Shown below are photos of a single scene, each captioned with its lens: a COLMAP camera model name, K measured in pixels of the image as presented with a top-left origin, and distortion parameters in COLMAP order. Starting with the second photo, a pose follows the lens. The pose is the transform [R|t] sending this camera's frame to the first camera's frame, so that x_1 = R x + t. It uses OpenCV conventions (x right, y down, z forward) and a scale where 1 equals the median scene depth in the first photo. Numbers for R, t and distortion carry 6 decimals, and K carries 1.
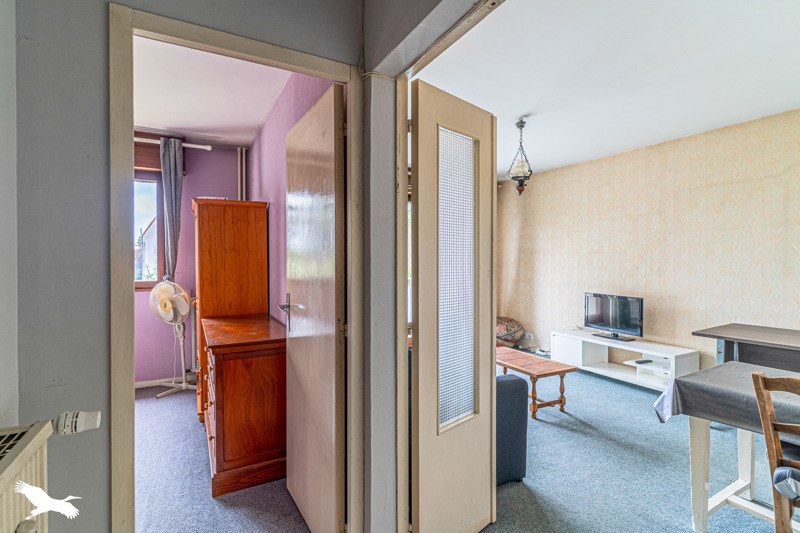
lens RADIAL K [[382.4, 0, 396.2], [0, 382.4, 263.6], [0, 0, 1]] dist [0.002264, 0.000311]
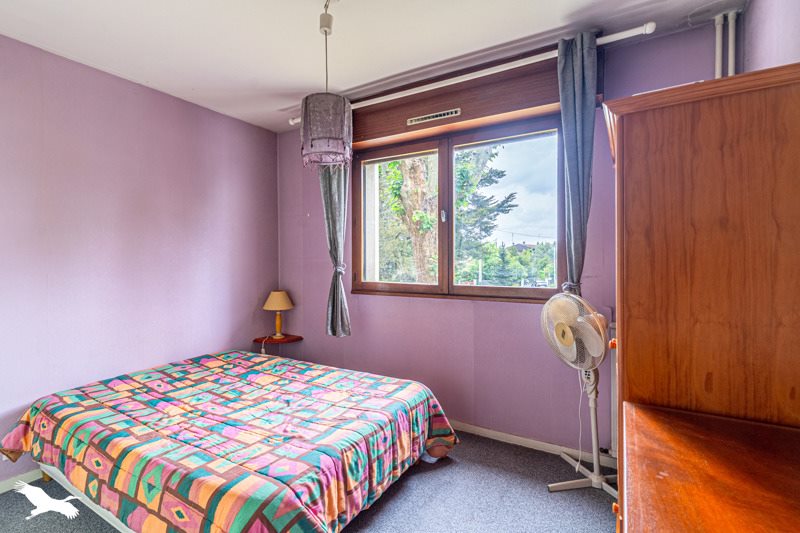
lens RADIAL K [[382.4, 0, 394.6], [0, 382.4, 263.3], [0, 0, 1]] dist [0.002264, 0.000311]
pose [[0.508792, 0.011848, -0.860808, -0.233463], [-0.006379, 0.999930, 0.009992, -0.001312], [0.860866, 0.000407, 0.508832, 0.477846]]
